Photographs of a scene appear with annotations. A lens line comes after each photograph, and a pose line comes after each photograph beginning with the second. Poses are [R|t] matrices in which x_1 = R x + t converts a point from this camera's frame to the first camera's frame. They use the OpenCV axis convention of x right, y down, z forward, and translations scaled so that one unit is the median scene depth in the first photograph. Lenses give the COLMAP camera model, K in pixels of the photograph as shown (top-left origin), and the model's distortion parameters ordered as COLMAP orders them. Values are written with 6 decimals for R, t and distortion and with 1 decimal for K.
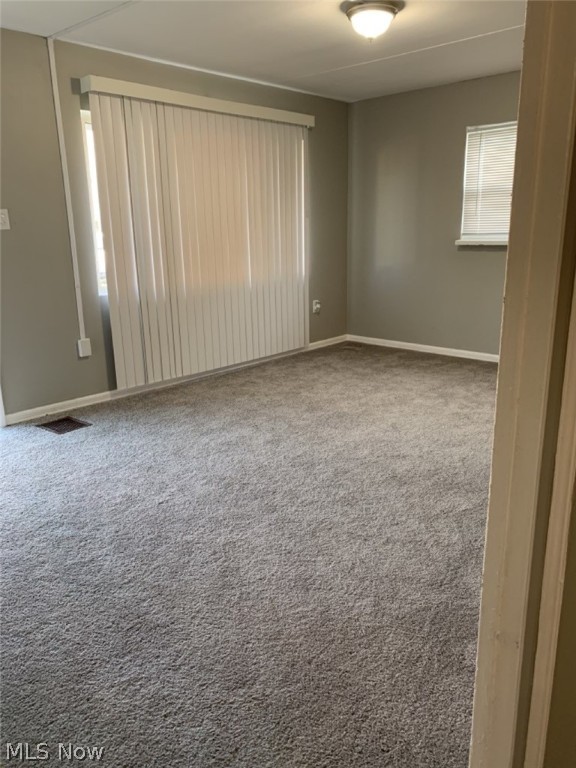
lens RADIAL K [[587.6, 0, 290.7], [0, 587.6, 384.5], [0, 0, 1]] dist [-0.000538, -0.003422]
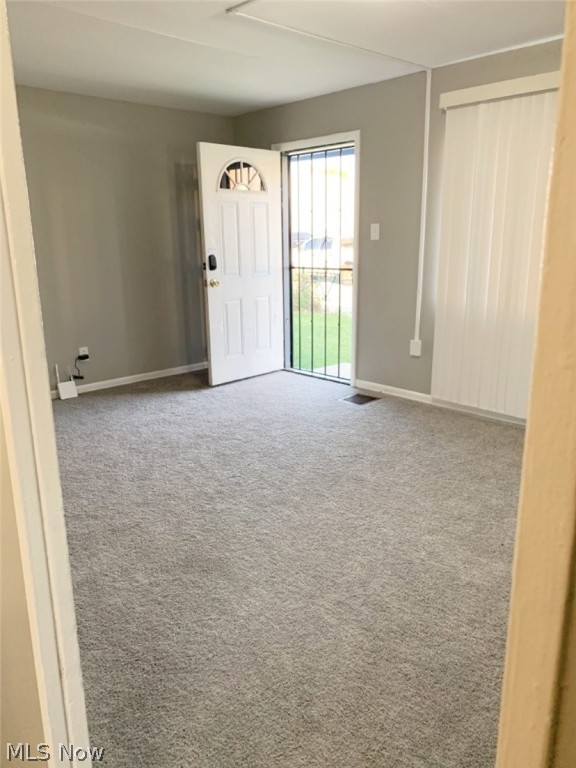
lens RADIAL K [[587.6, 0, 290.2], [0, 587.6, 384.1], [0, 0, 1]] dist [-0.000538, -0.003422]
pose [[-0.079737, 0.258008, -0.962847, 0.757242], [-0.244969, 0.931228, 0.269823, -0.242983], [0.966246, 0.257382, -0.011049, 0.820107]]
